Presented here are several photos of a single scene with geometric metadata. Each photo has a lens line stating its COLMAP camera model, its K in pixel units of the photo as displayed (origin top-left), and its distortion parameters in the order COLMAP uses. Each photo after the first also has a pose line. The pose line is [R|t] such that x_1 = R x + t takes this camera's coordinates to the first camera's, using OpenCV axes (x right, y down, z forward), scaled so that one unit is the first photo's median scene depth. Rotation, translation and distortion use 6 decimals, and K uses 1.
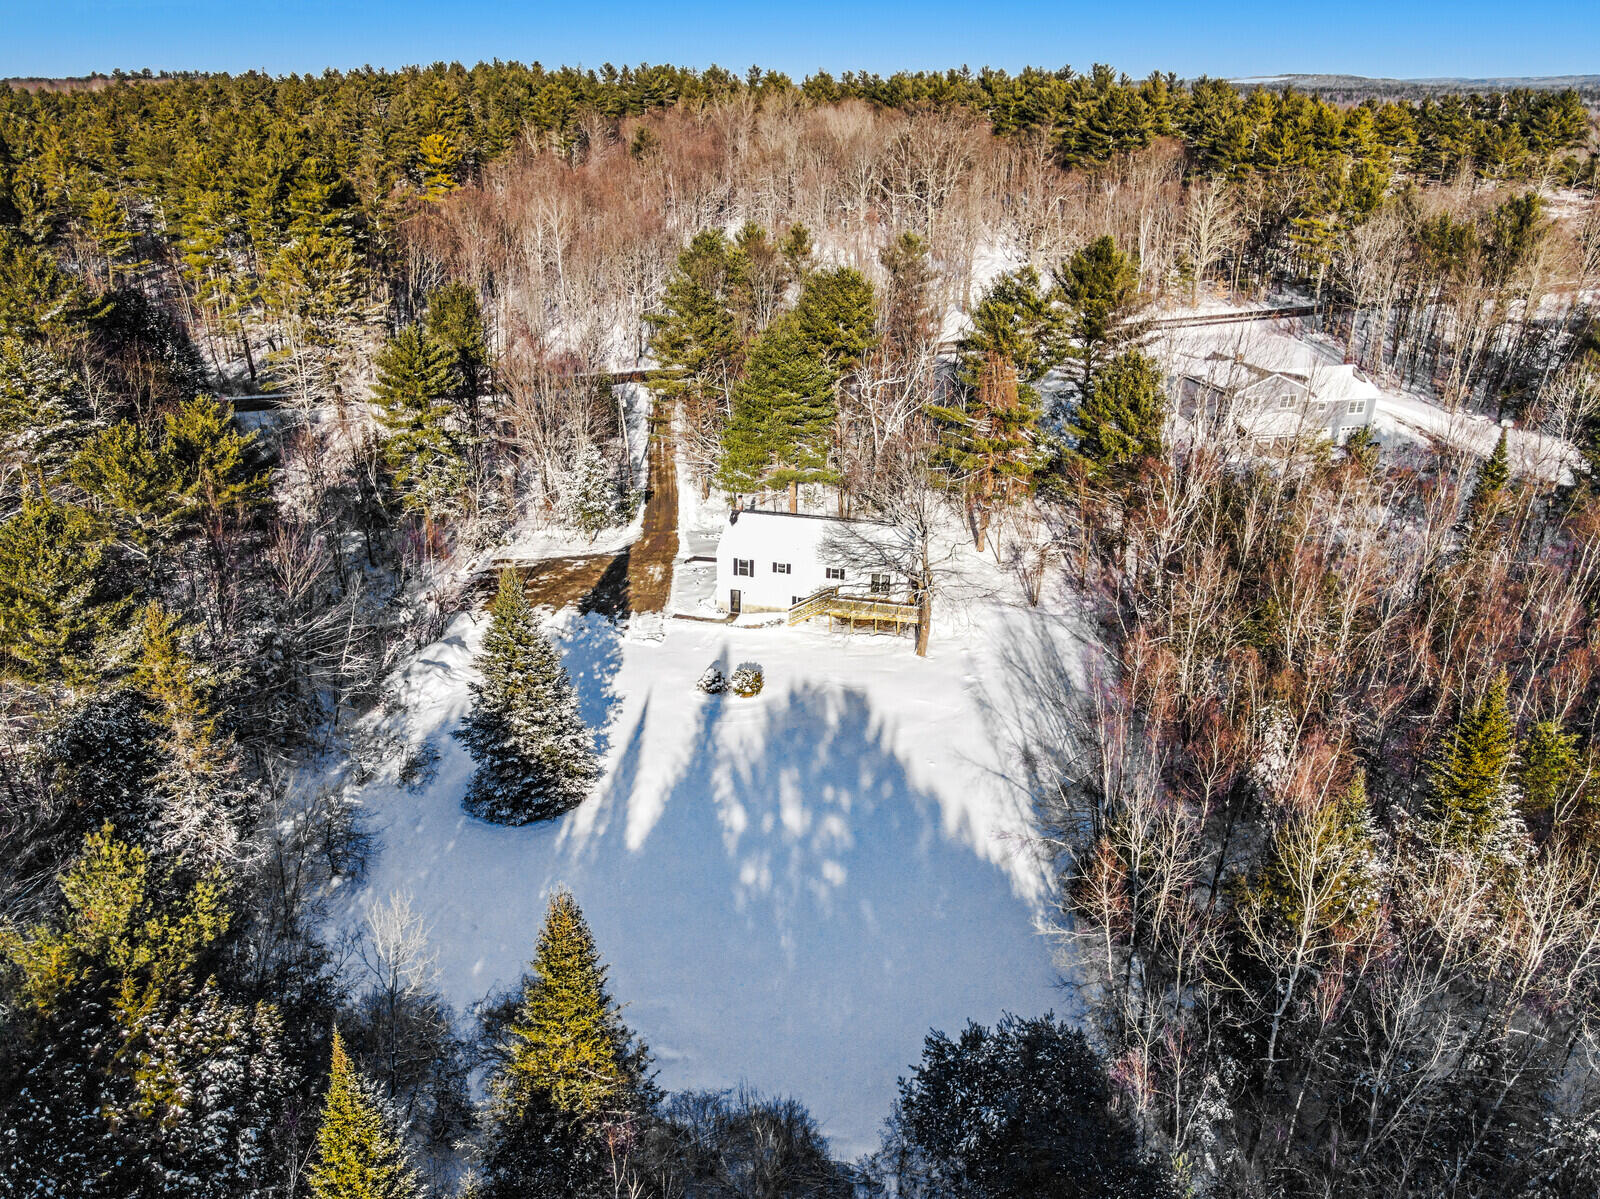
lens RADIAL K [[1296.9, 0, 800.0], [0, 1296.9, 599.5], [0, 0, 1]] dist [0.011306, 0.003202]
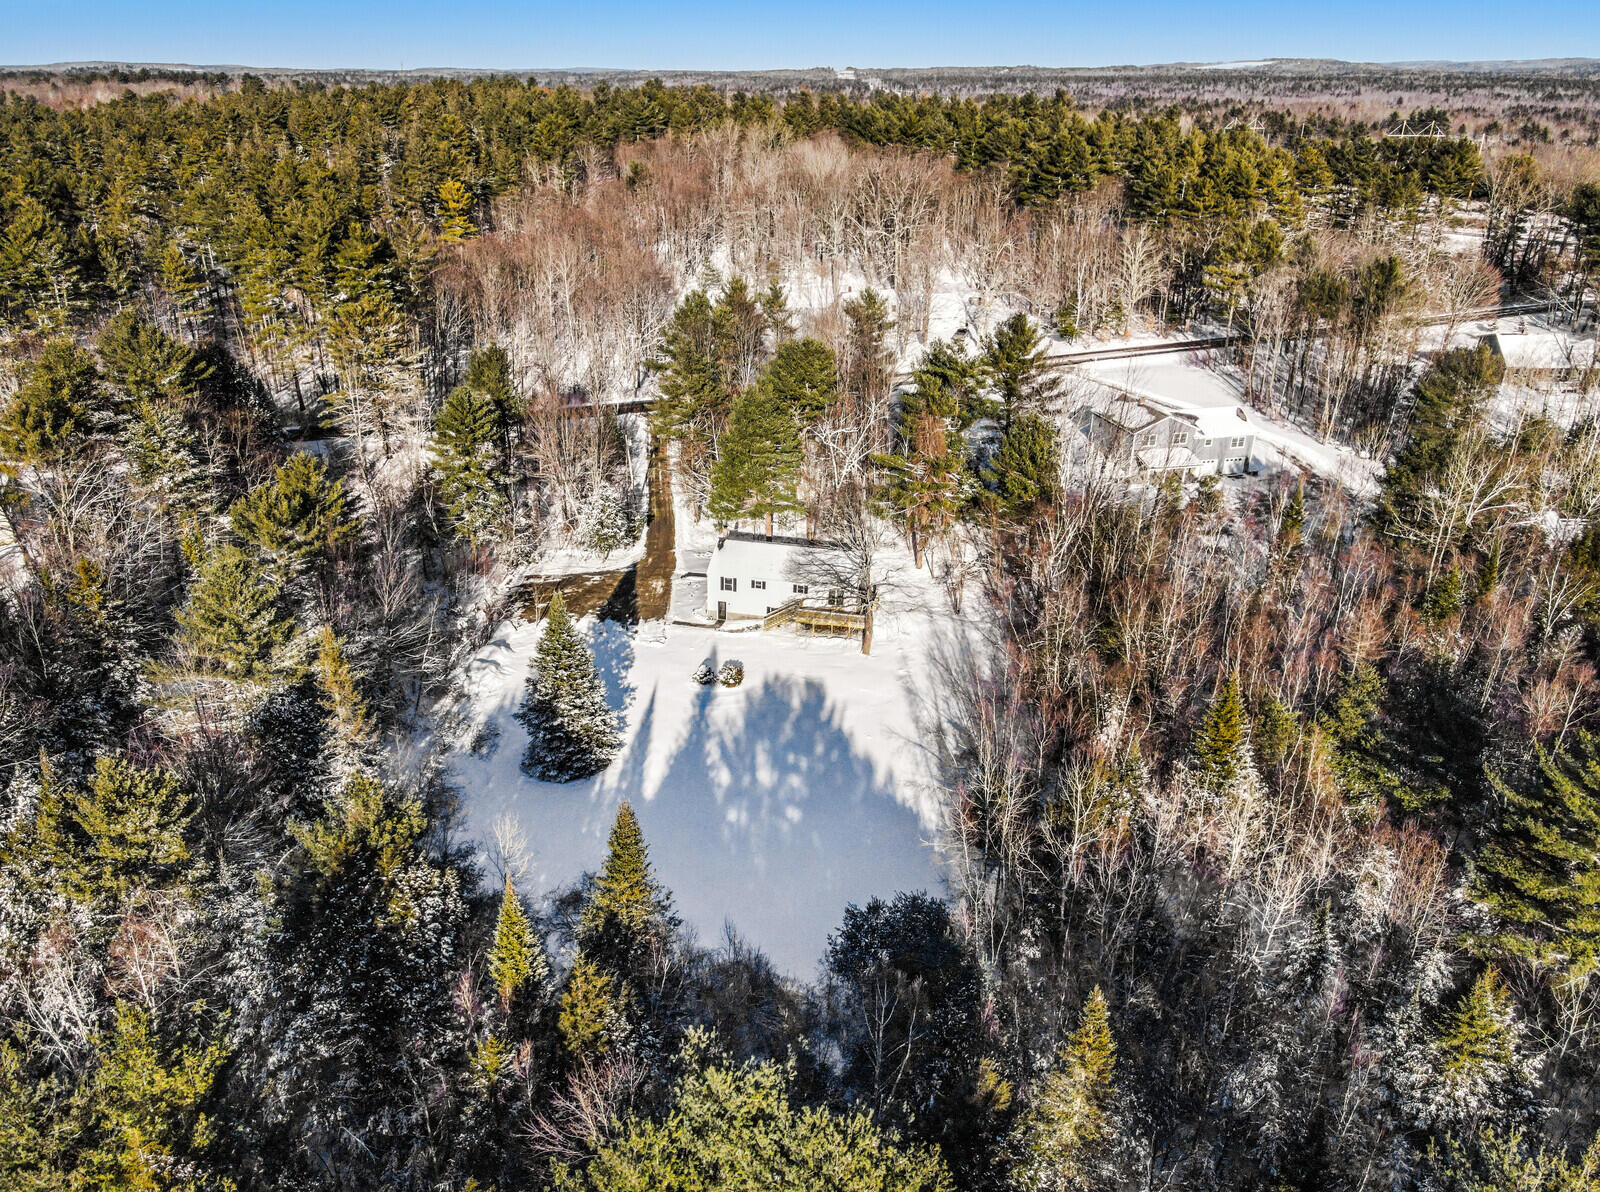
lens RADIAL K [[1309.6, 0, 798.4], [0, 1309.6, 558.9], [0, 0, 1]] dist [-0.006364, 0.006603]
pose [[0.999961, -0.003373, 0.008134, 0.013479], [0.003524, 0.999819, -0.018673, -0.023494], [-0.008070, 0.018701, 0.999793, -0.260948]]
